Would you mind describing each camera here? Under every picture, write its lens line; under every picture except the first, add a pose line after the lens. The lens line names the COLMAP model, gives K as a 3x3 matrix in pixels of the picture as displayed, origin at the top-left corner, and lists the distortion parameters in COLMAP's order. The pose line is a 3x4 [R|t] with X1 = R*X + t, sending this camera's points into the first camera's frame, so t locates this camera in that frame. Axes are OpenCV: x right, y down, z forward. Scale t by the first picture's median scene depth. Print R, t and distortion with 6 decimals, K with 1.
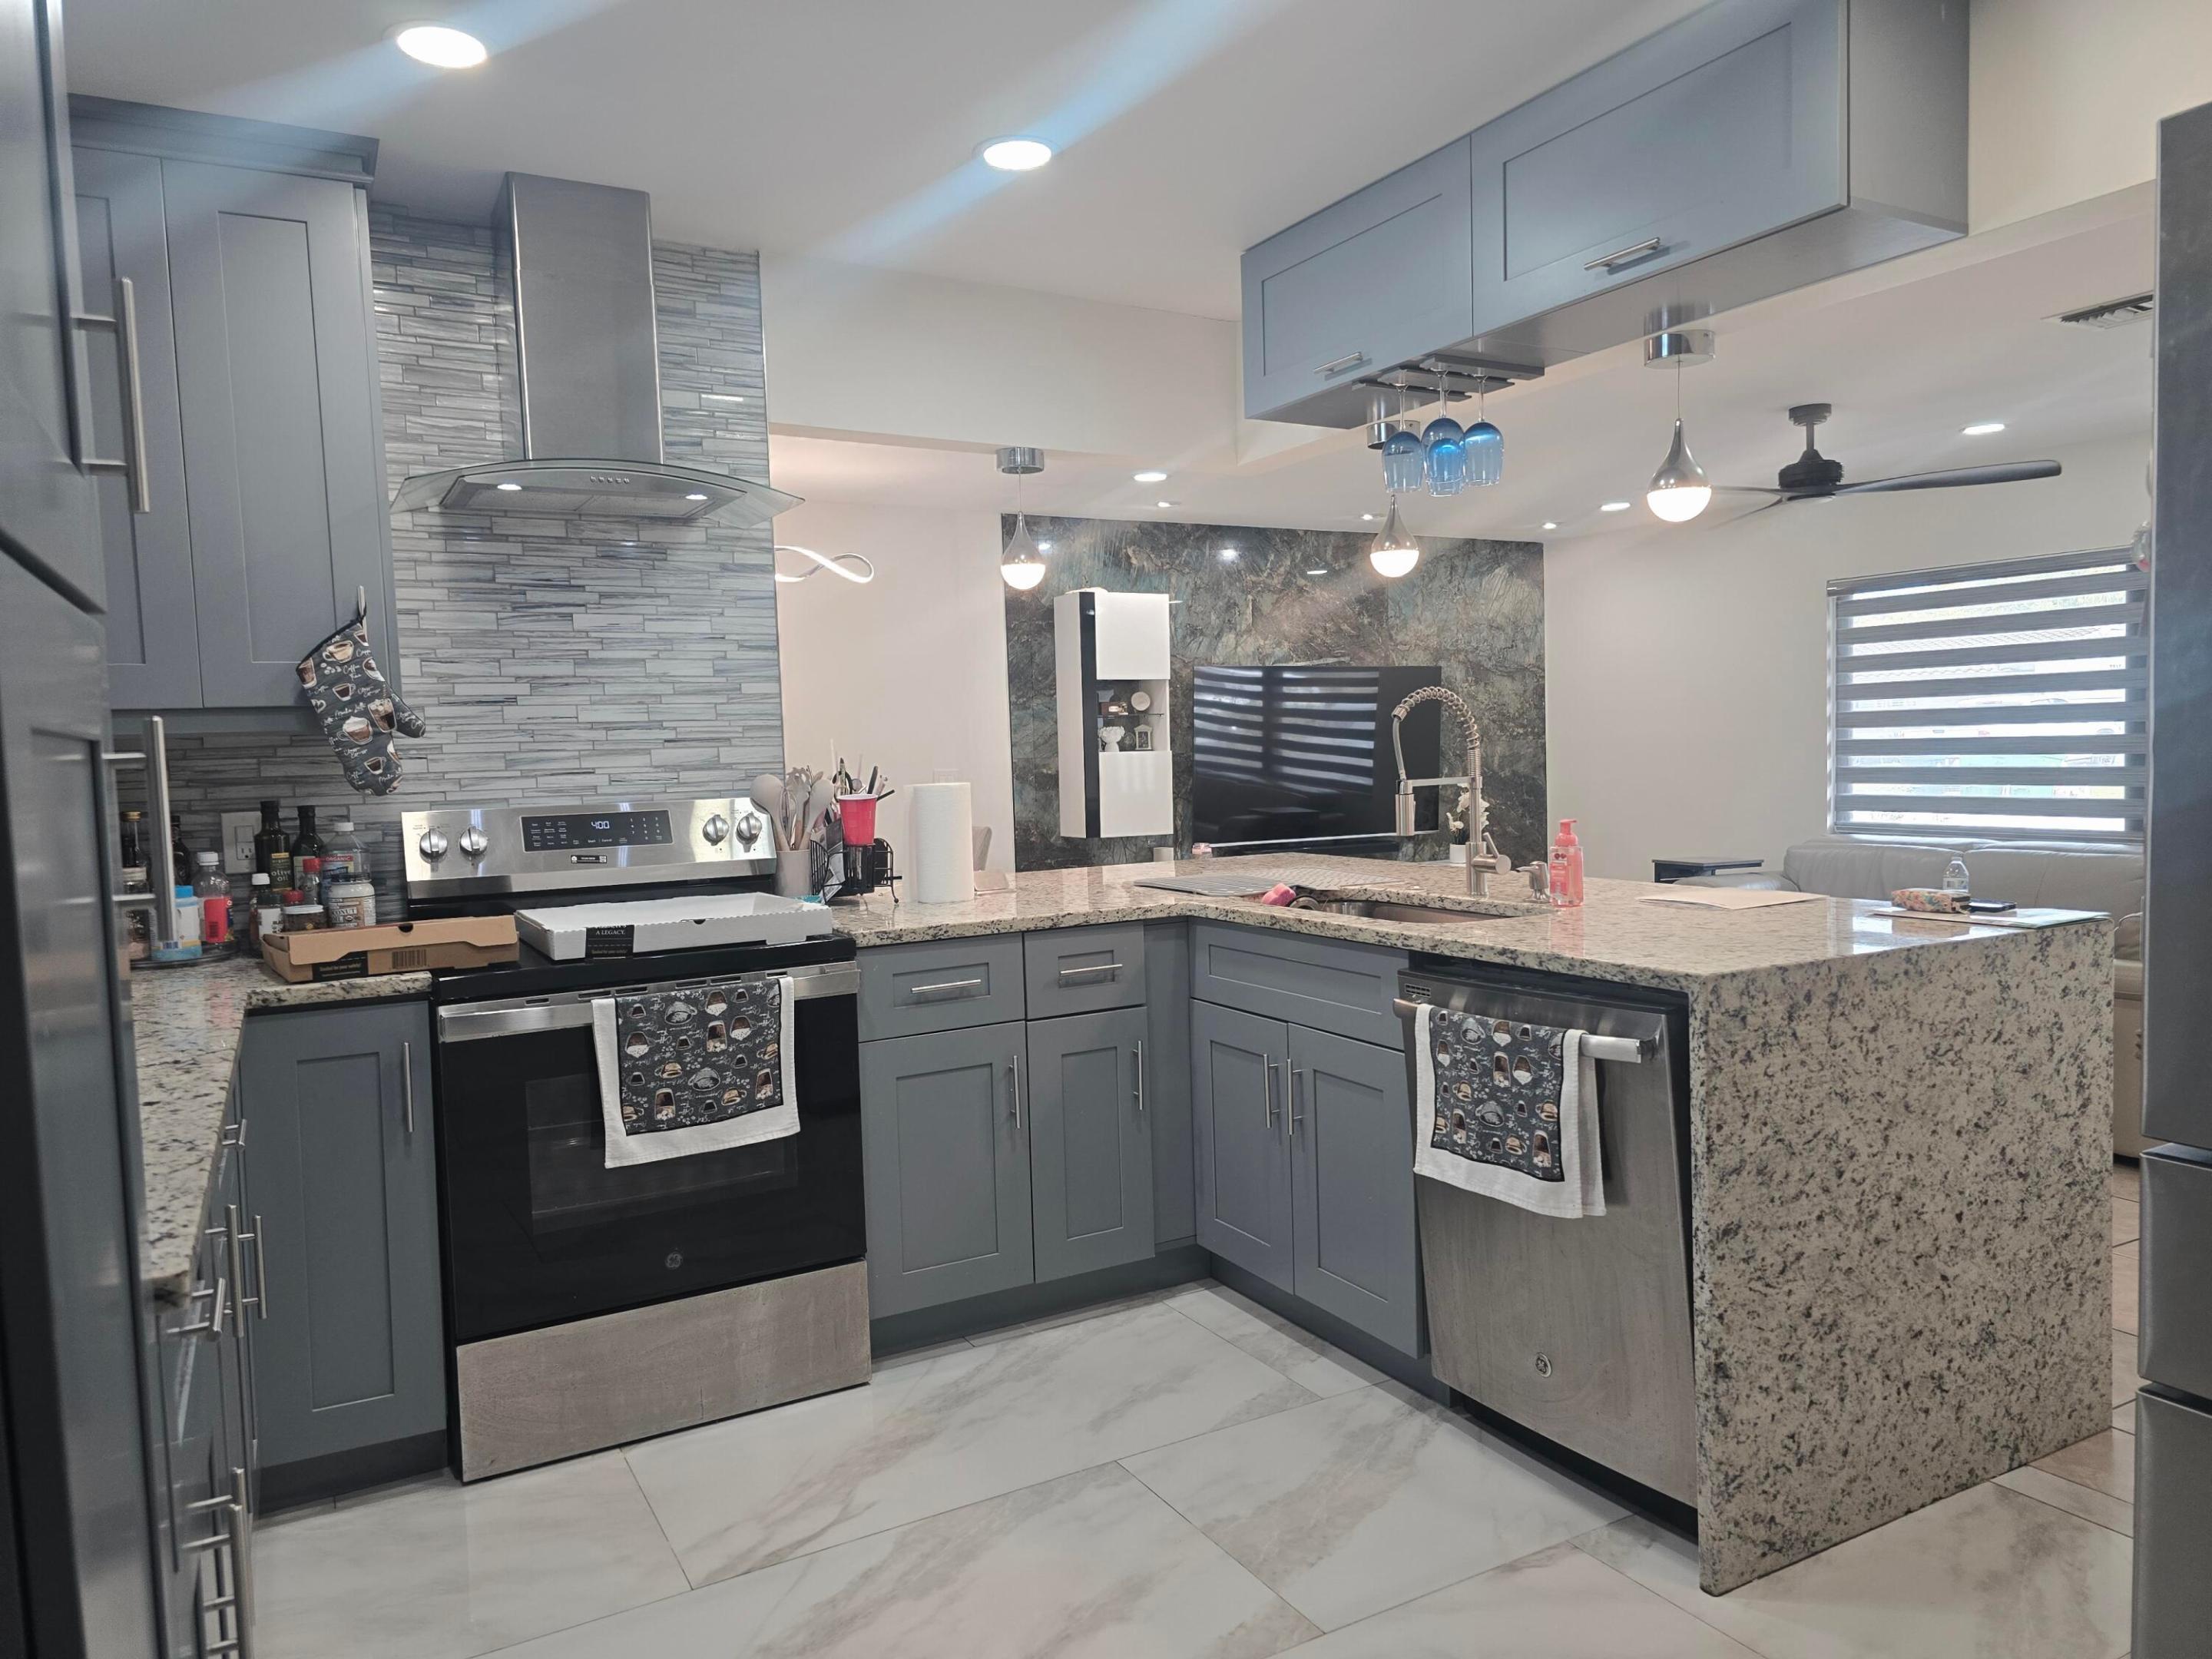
lens RADIAL K [[1492.7, 0, 1106.1], [0, 1492.7, 838.5], [0, 0, 1]] dist [0.056605, -0.060456]
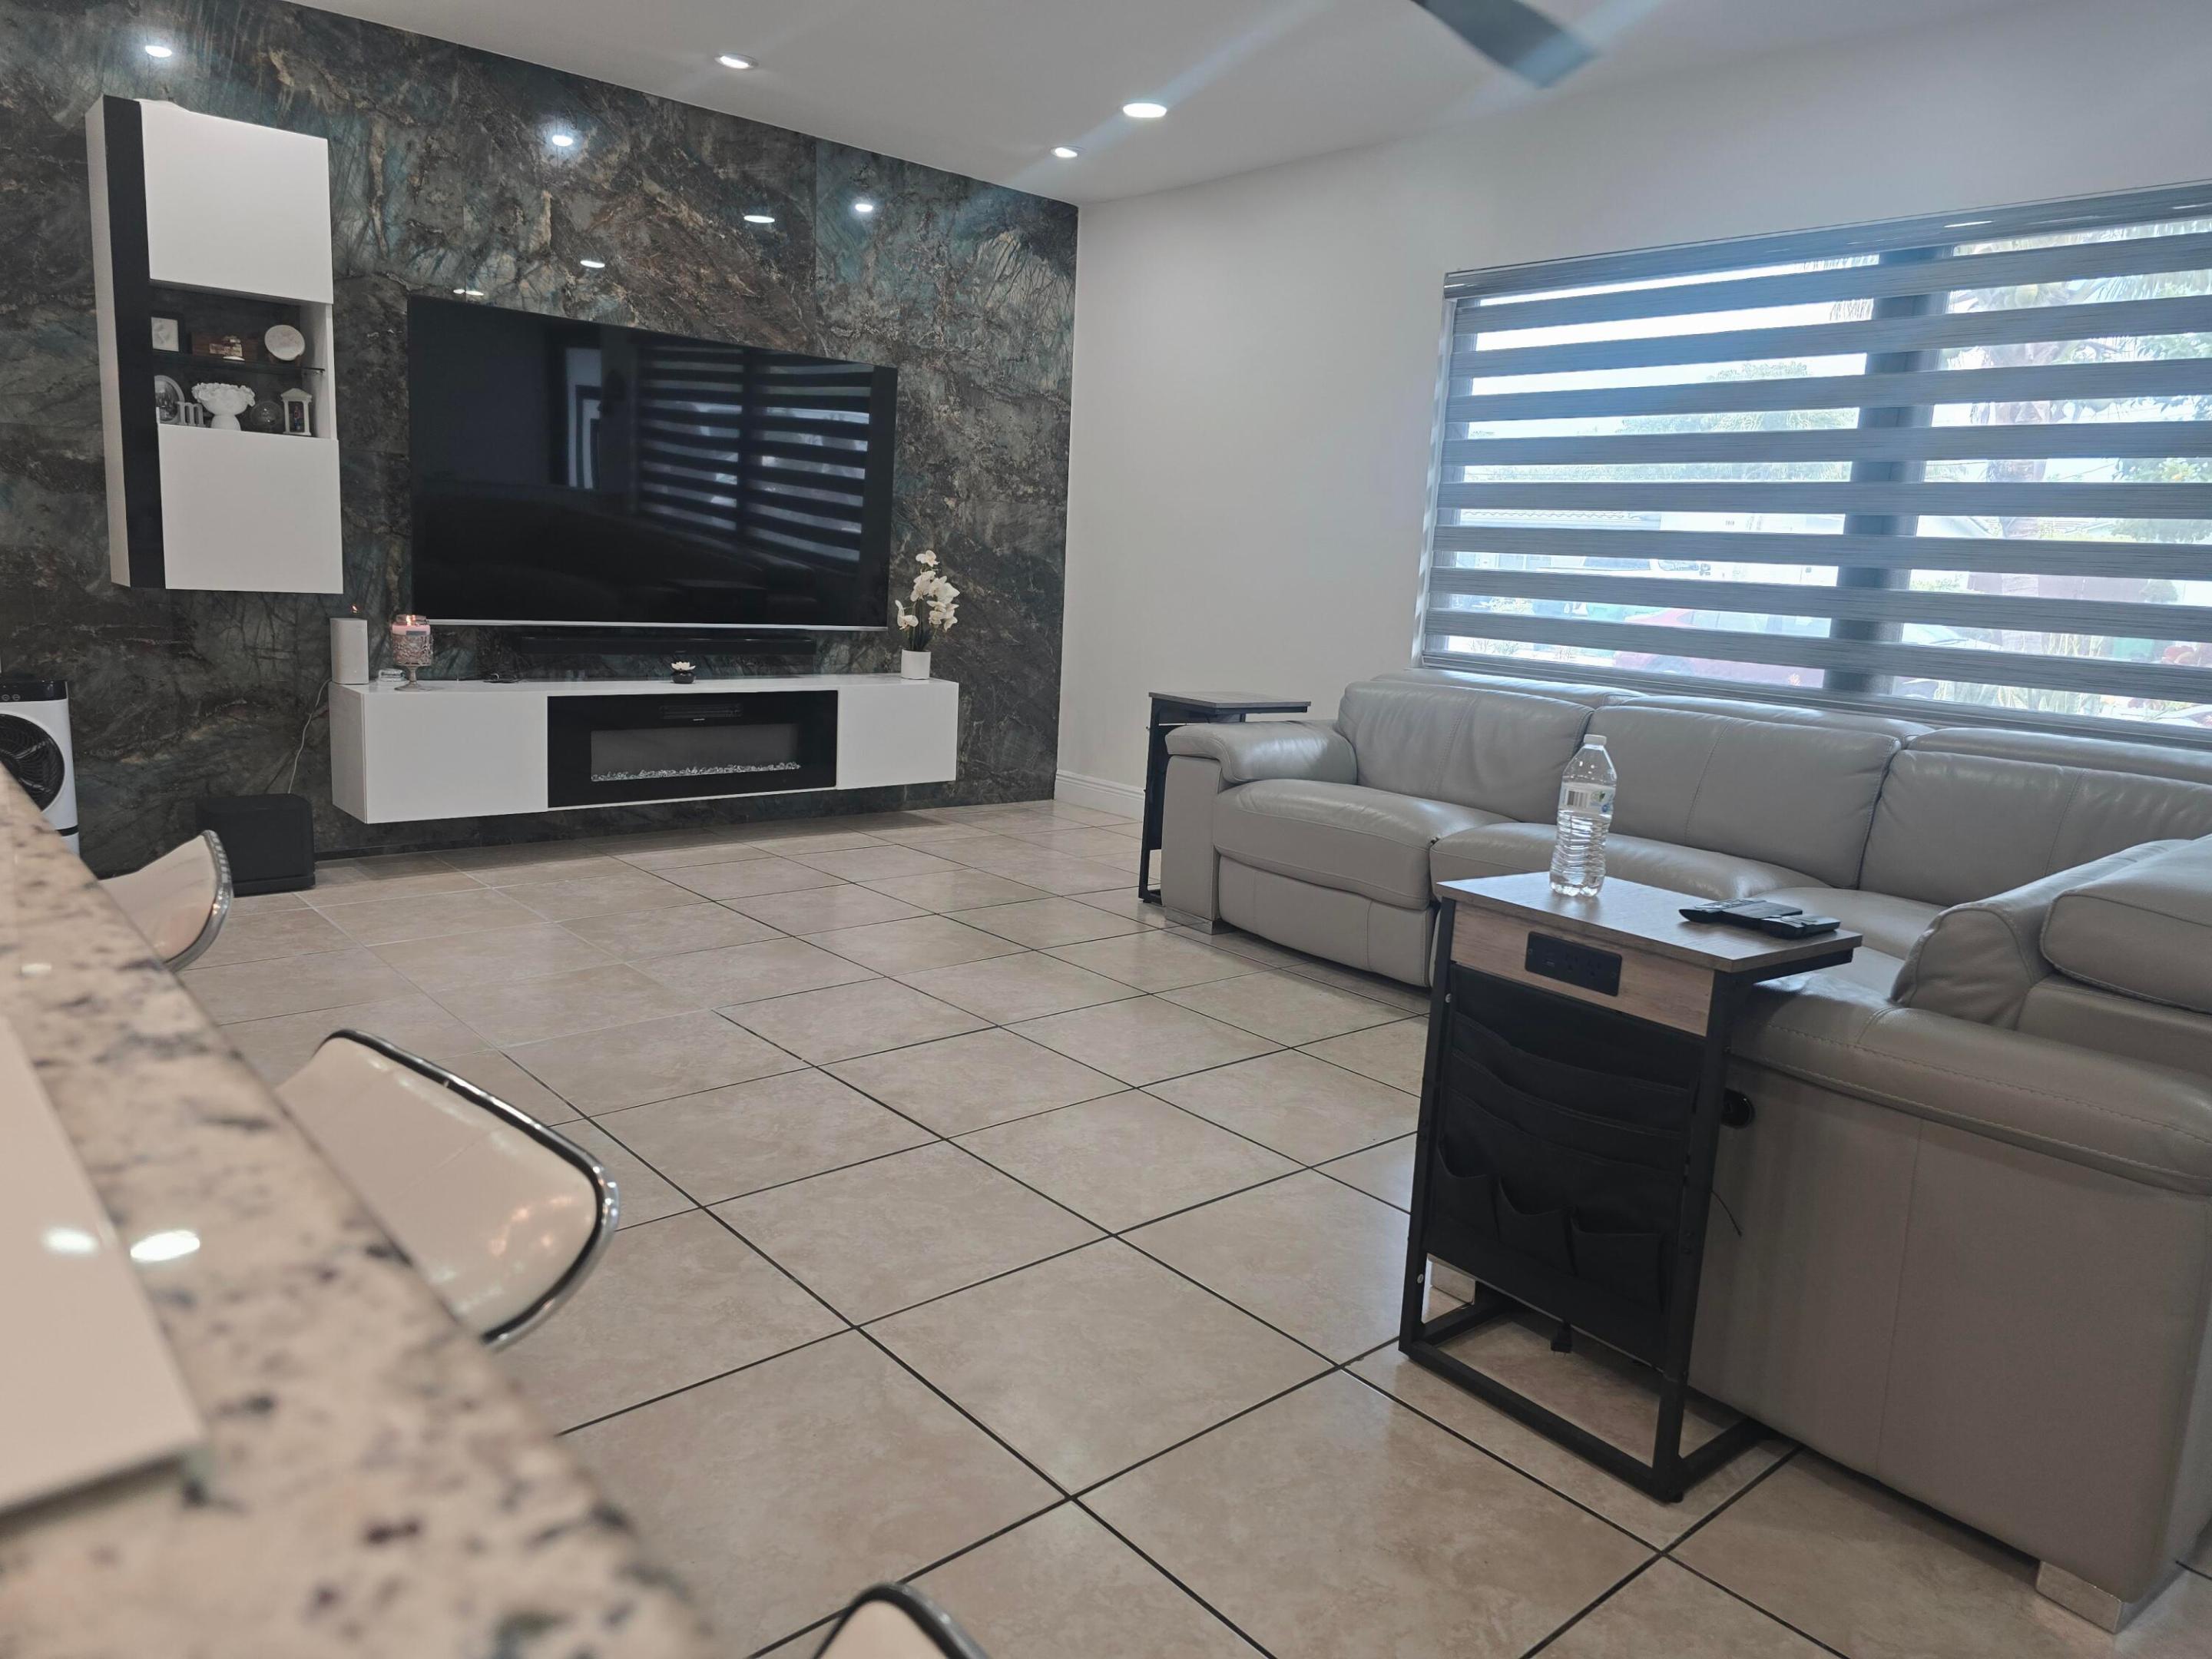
lens RADIAL K [[1492.7, 0, 1169.9], [0, 1492.7, 834.9], [0, 0, 1]] dist [0.056605, -0.060456]
pose [[0.966305, 0.035291, 0.254967, 0.188921], [-0.066628, 0.991090, 0.115335, 0.000886], [-0.248625, -0.128436, 0.960047, 0.345208]]
